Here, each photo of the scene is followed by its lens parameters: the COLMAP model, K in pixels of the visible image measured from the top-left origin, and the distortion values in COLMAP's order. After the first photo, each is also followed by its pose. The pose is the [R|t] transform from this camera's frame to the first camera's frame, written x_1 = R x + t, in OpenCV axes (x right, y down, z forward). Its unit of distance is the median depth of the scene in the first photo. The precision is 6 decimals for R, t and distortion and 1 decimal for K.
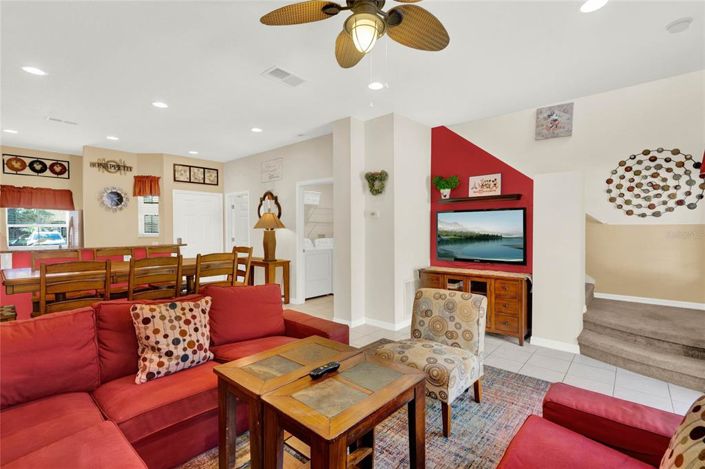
lens RADIAL K [[321.8, 0, 357.2], [0, 321.8, 234.1], [0, 0, 1]] dist [-0.007604, -0.001108]
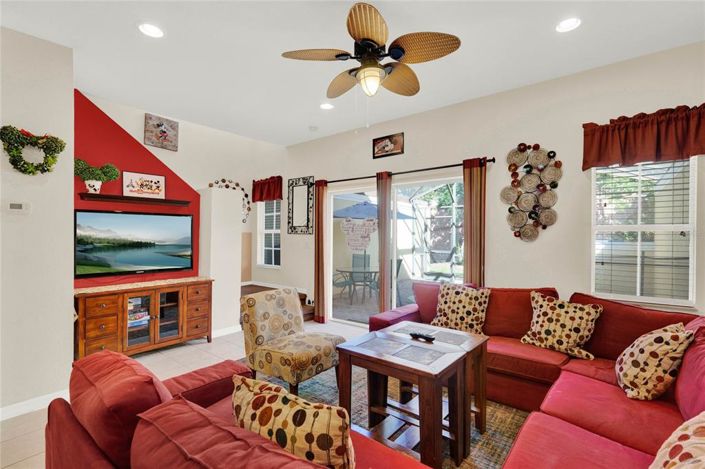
lens RADIAL K [[321.8, 0, 356.4], [0, 321.8, 234.3], [0, 0, 1]] dist [-0.007604, -0.001108]
pose [[-0.071418, 0.001040, 0.997446, -0.741307], [0.011602, 0.999933, -0.000212, -0.015188], [-0.997379, 0.011557, -0.071425, 0.685103]]
